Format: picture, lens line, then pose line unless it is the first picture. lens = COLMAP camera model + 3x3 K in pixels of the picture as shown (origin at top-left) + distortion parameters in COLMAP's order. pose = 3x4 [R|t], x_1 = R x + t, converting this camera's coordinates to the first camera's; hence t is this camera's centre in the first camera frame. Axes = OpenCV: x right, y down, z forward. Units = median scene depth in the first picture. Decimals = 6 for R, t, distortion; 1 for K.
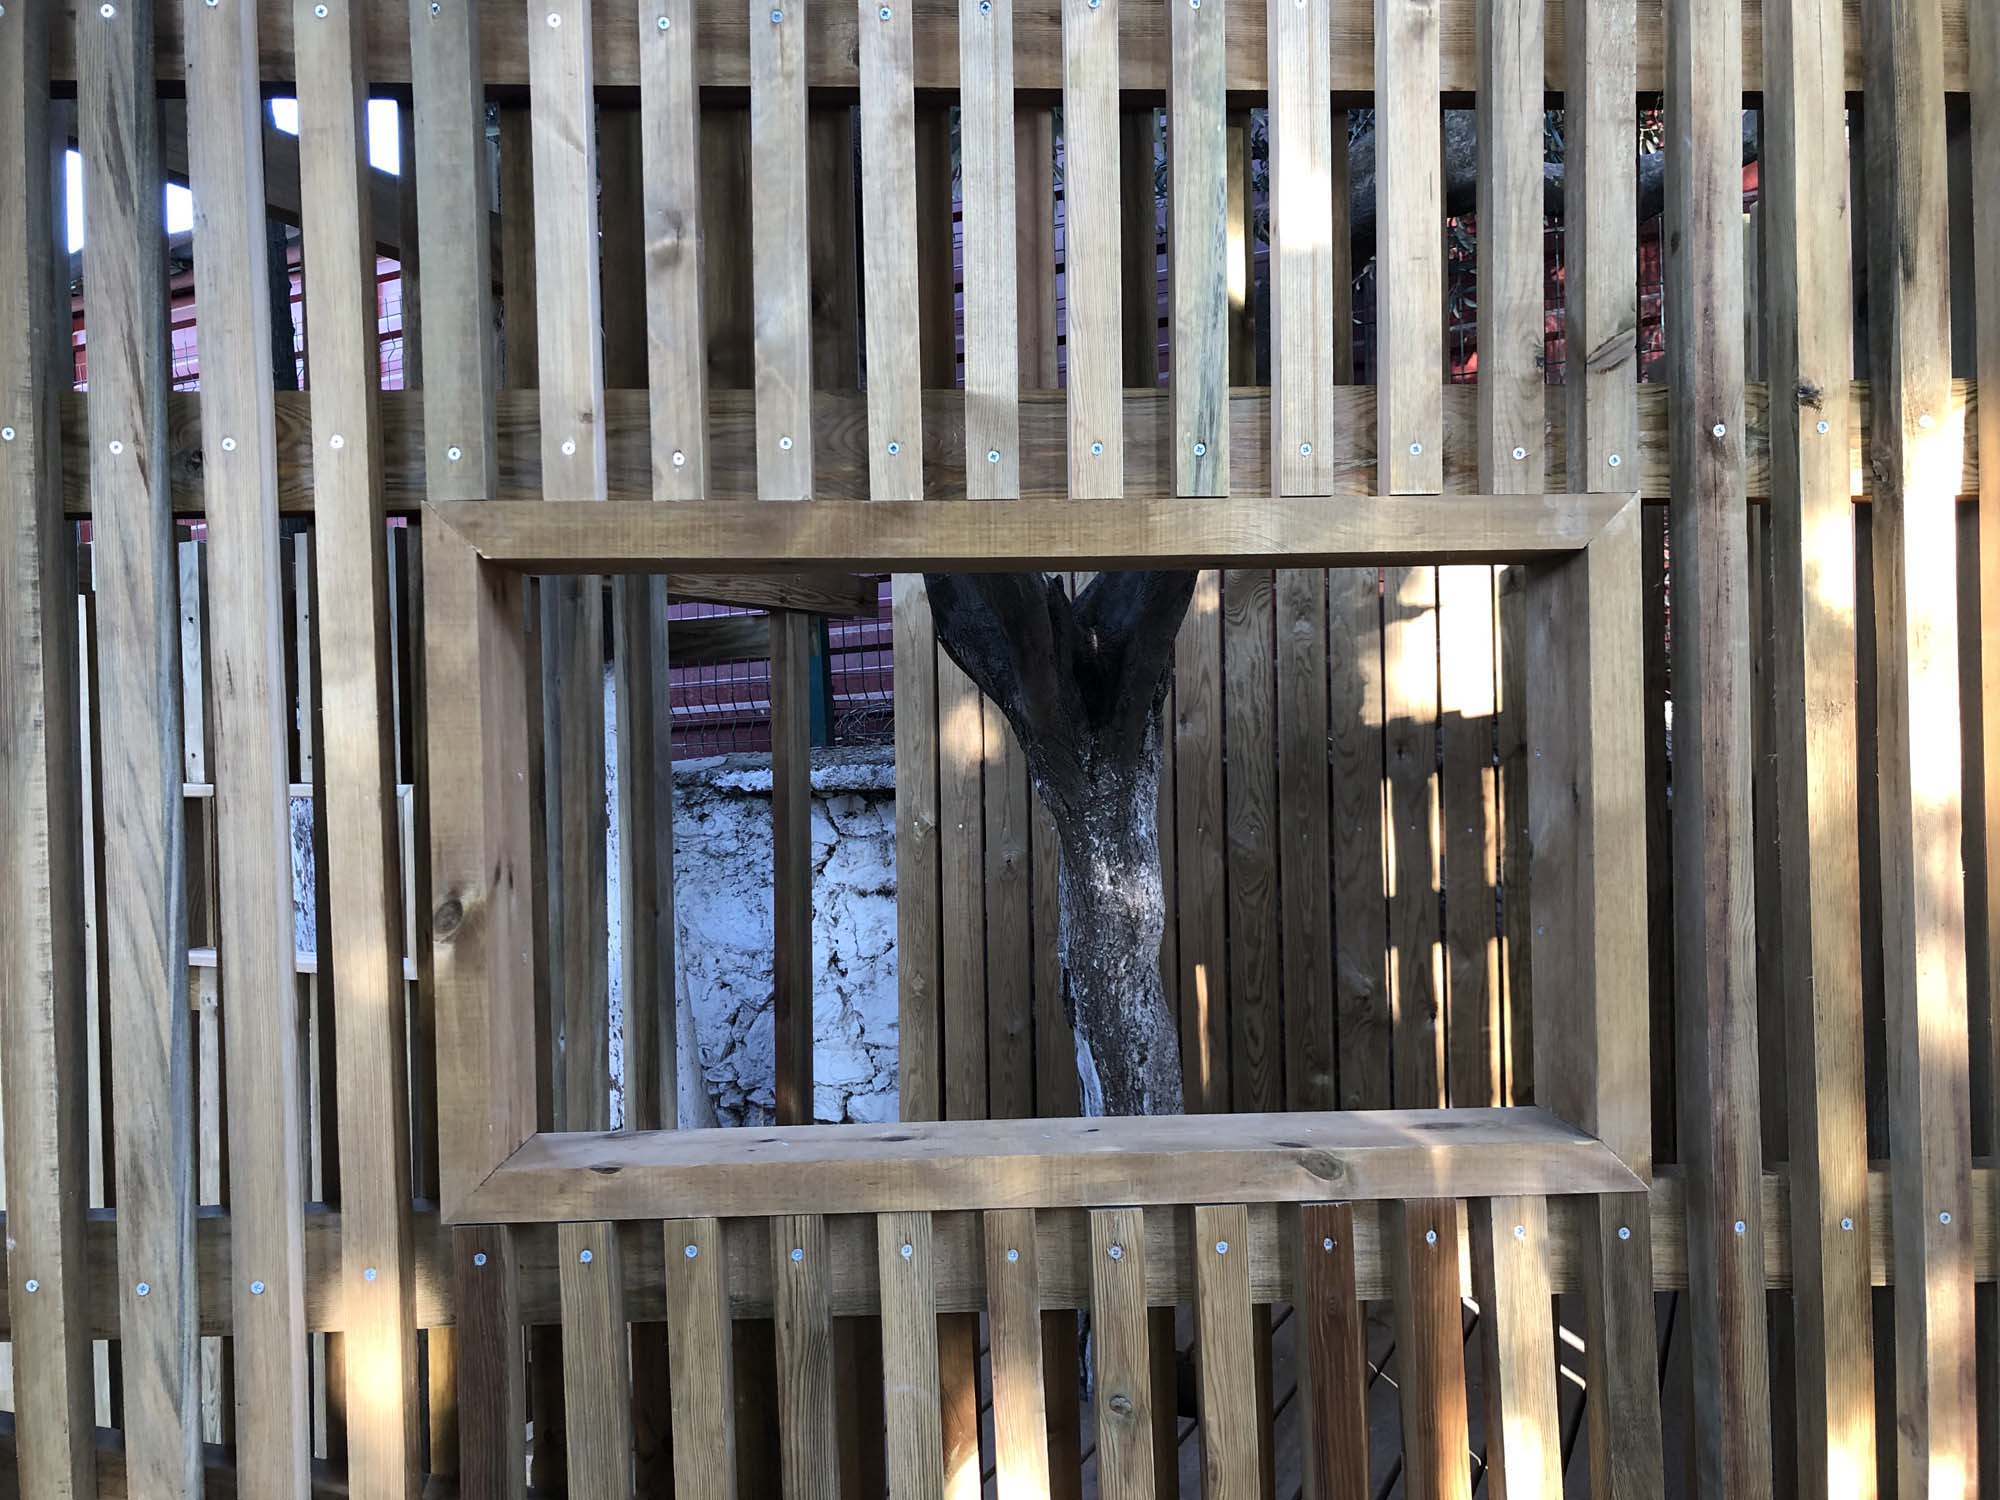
lens RADIAL K [[1636.2, 0, 1006.6], [0, 1636.2, 758.9], [0, 0, 1]] dist [0.025262, -0.012070]
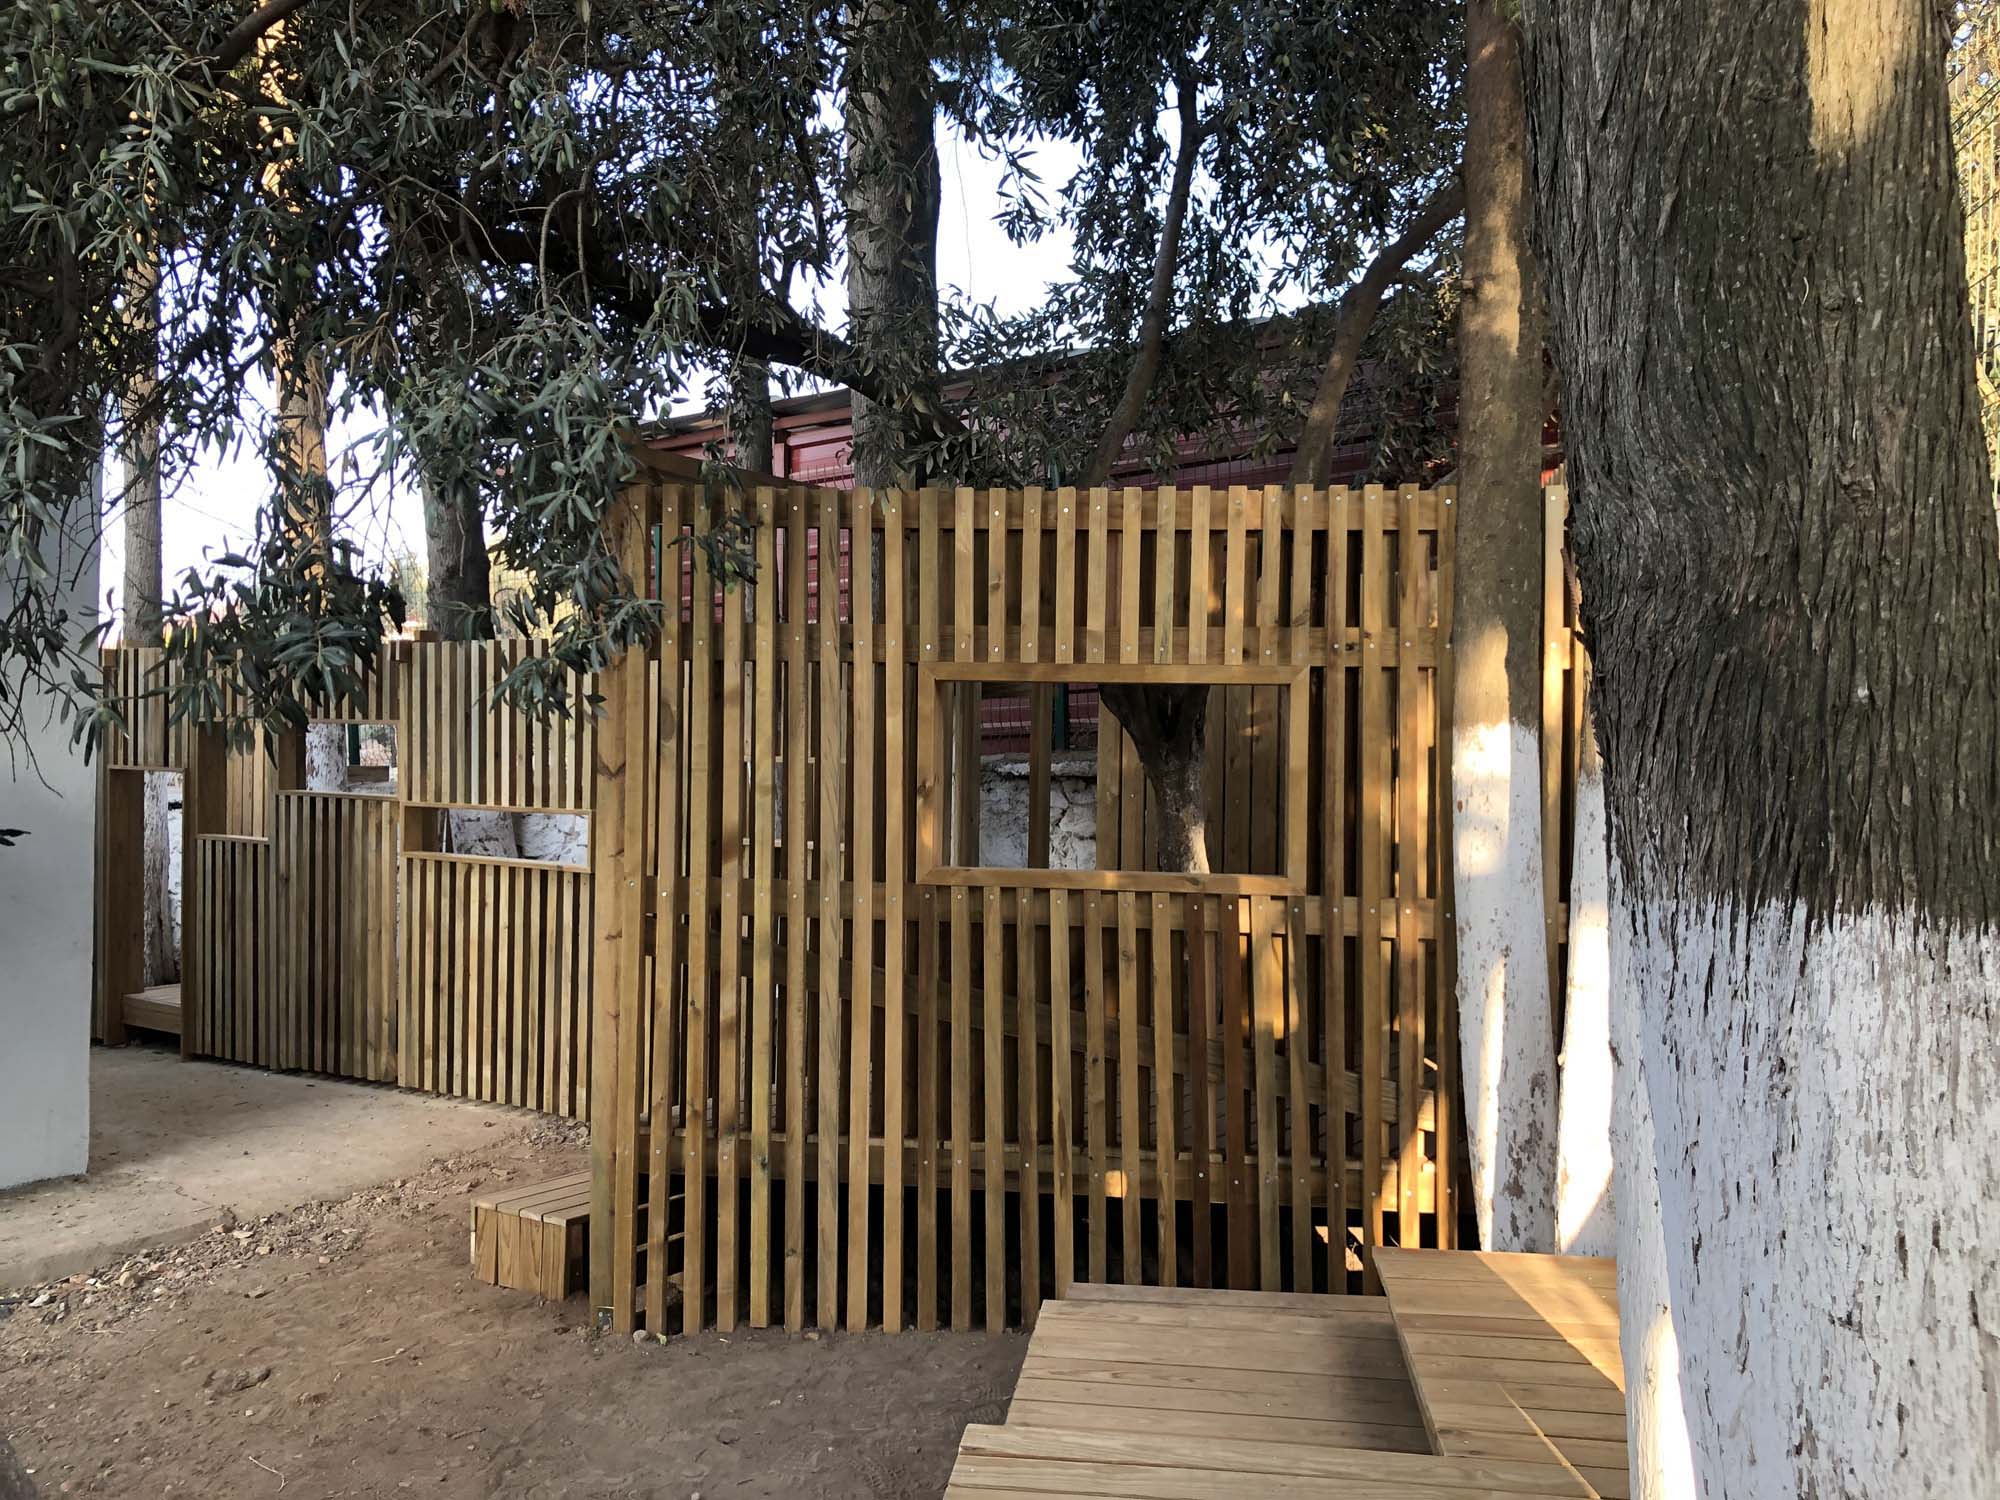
lens RADIAL K [[1636.2, 0, 1006.6], [0, 1636.2, 758.9], [0, 0, 1]] dist [0.025262, -0.012070]
pose [[0.985702, 0.033837, -0.165066, 0.343669], [-0.035764, 0.999322, -0.008713, 0.056362], [0.164659, 0.014492, 0.986244, -2.080196]]
